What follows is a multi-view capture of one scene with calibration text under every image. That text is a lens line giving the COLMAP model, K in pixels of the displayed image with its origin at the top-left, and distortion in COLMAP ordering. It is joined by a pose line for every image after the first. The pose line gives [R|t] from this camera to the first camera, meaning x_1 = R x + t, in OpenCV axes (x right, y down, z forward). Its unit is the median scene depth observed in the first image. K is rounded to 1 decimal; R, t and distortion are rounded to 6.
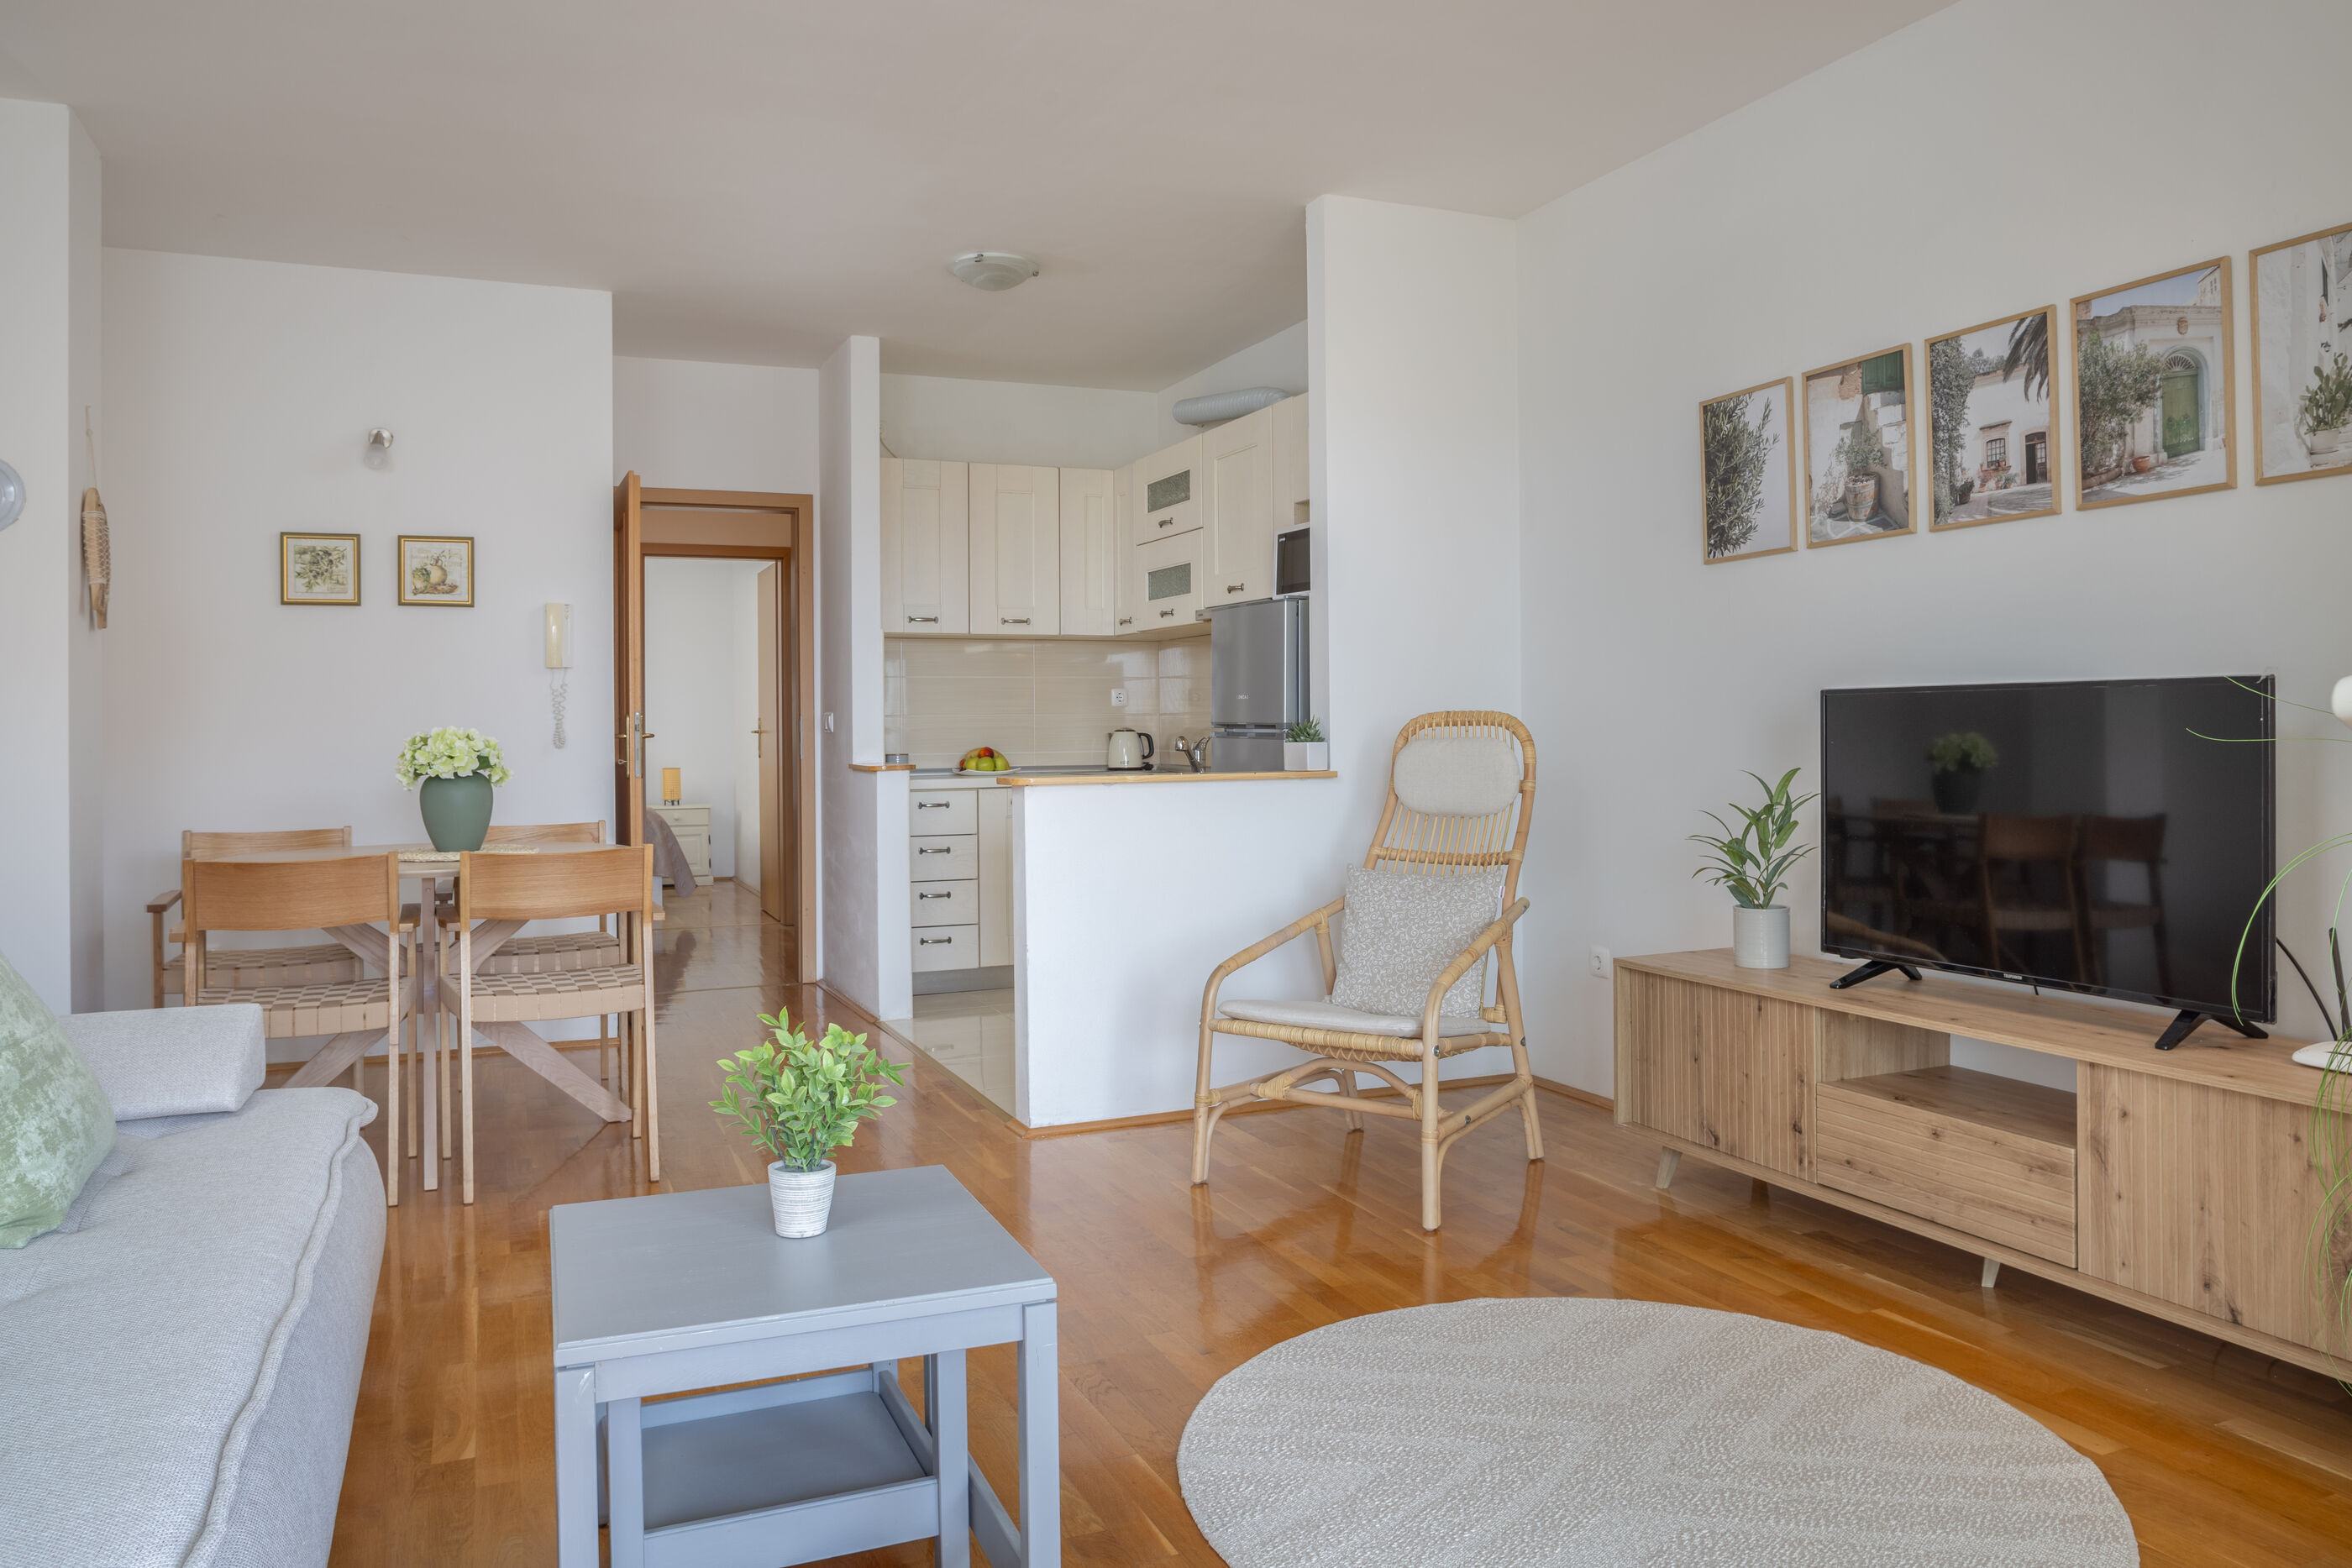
lens RADIAL K [[1671.6, 0, 1172.3], [0, 1671.6, 791.5], [0, 0, 1]] dist [-0.038172, 0.000304]
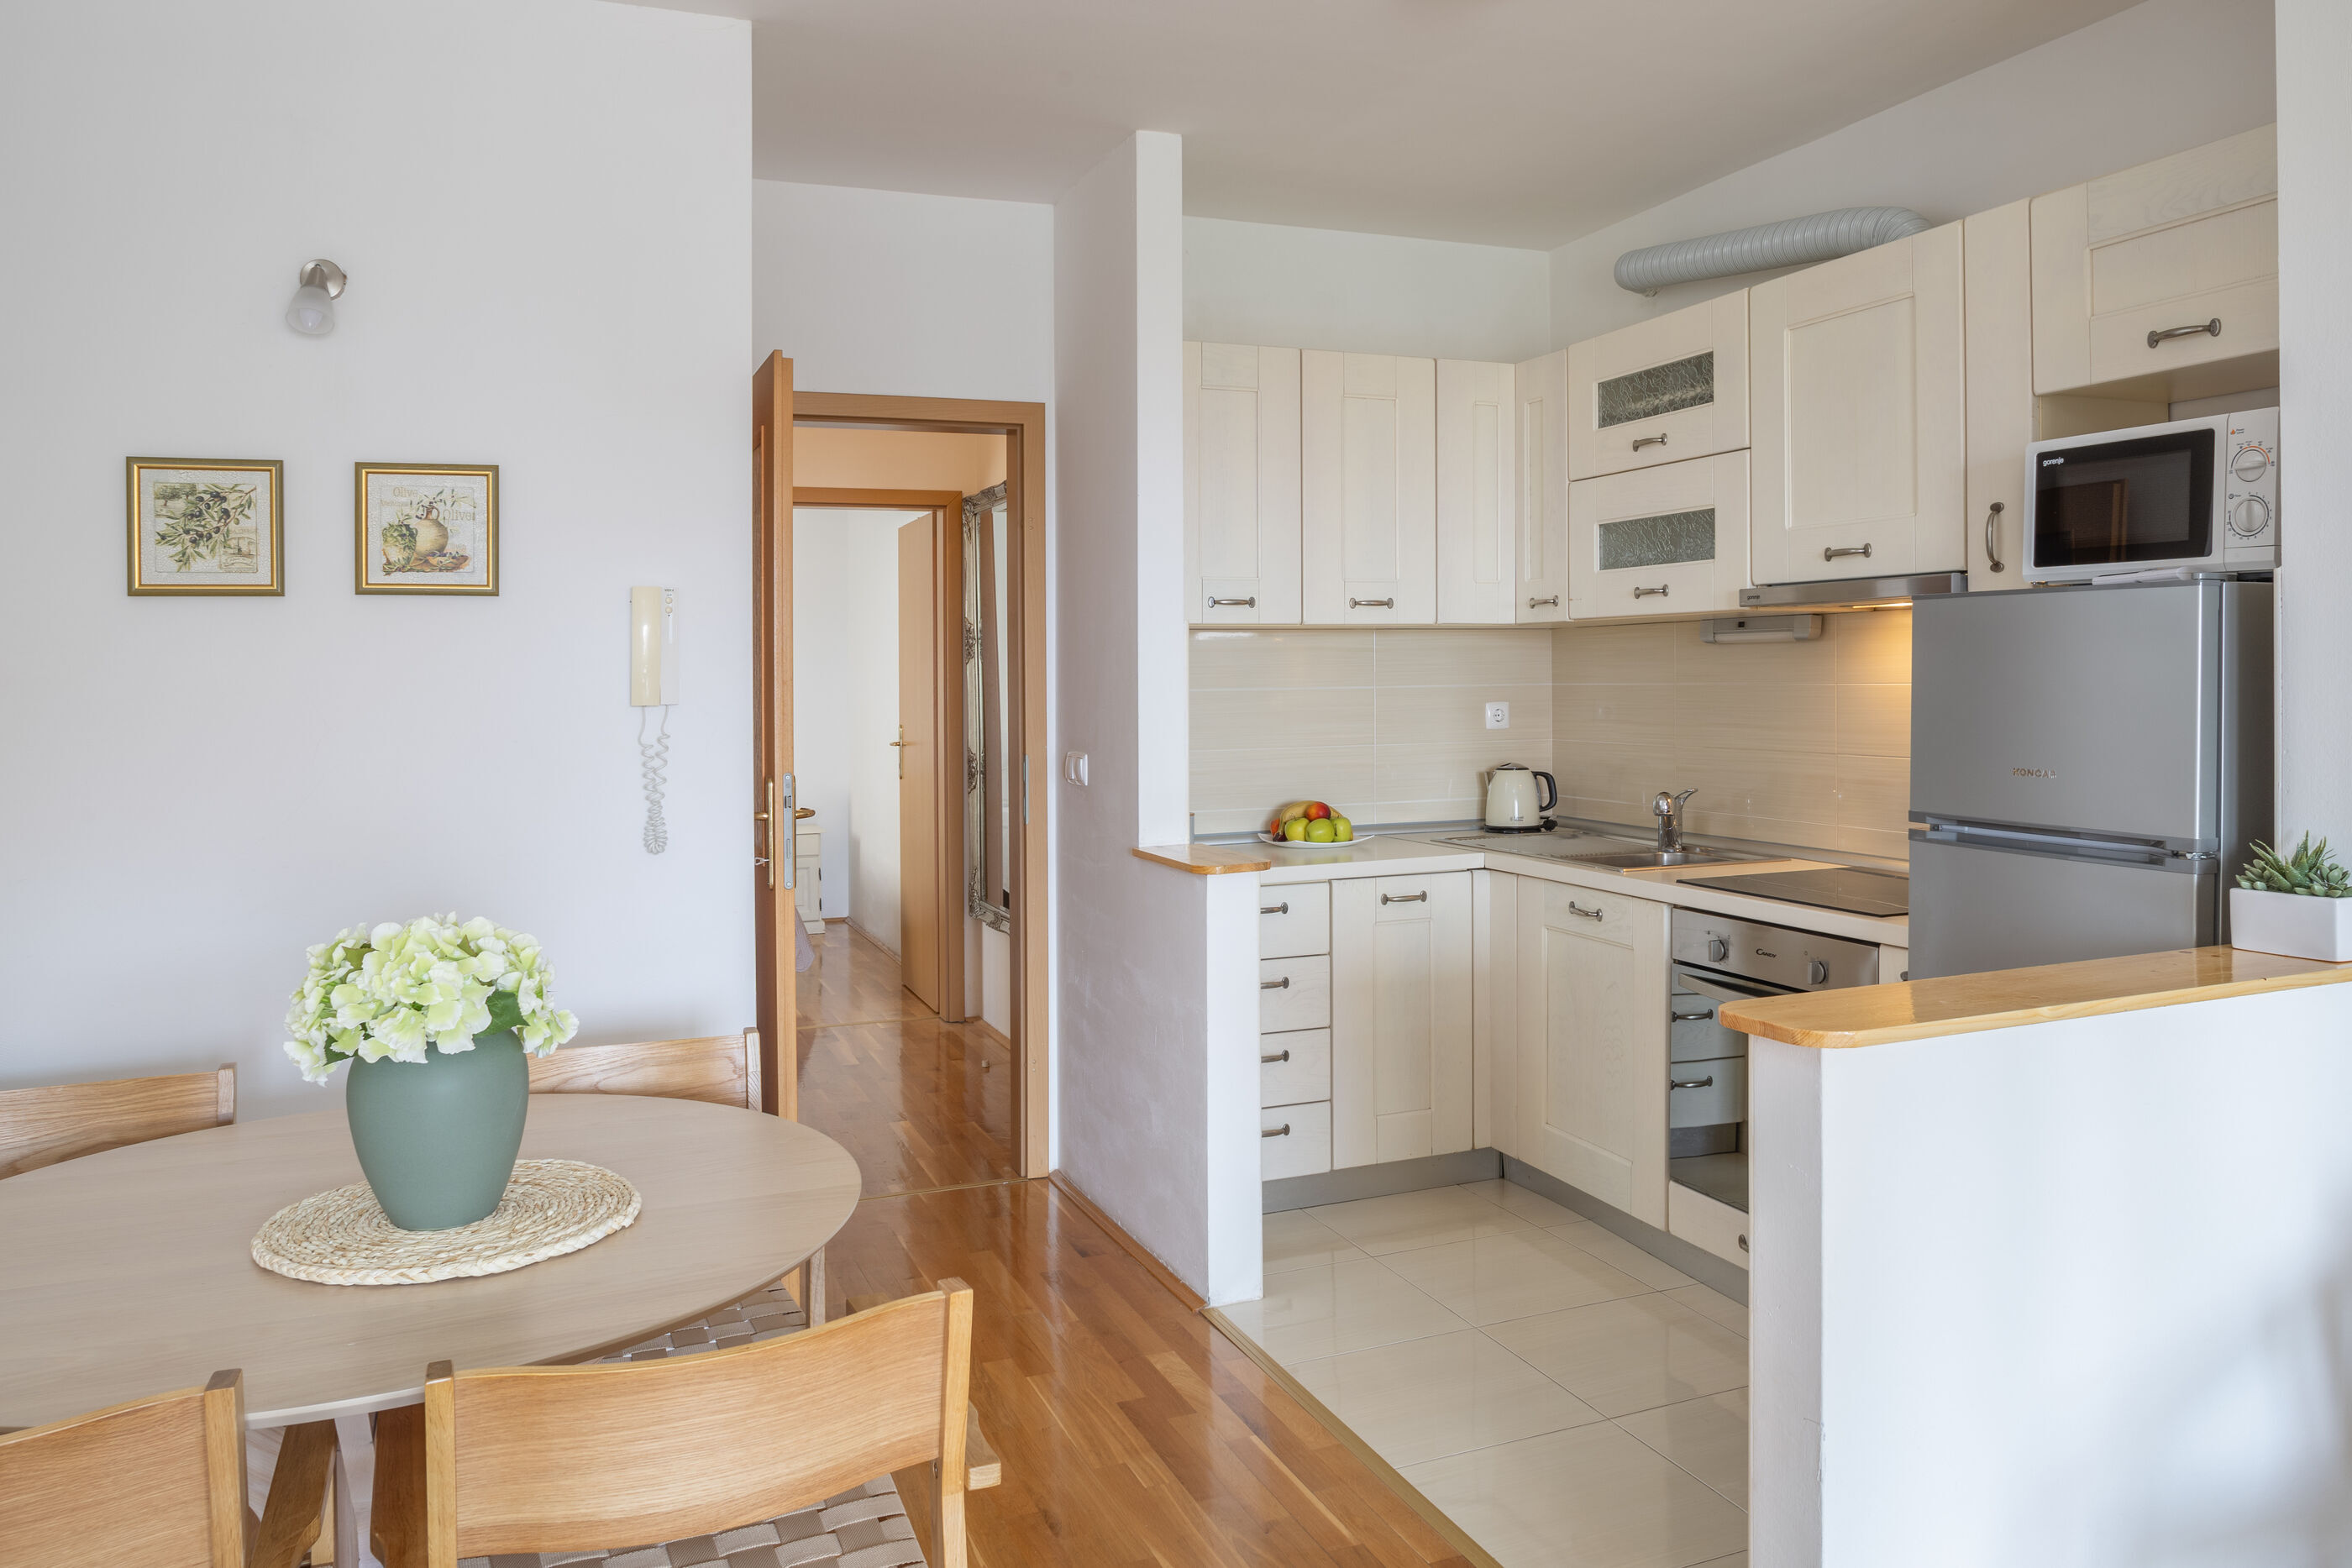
lens RADIAL K [[1671.6, 0, 1209.9], [0, 1671.6, 699.5], [0, 0, 1]] dist [-0.038172, 0.000304]
pose [[0.999968, -0.005638, -0.005596, -0.183108], [0.005499, 0.999685, -0.024499, -0.061623], [0.005733, 0.024467, 0.999684, 0.453885]]
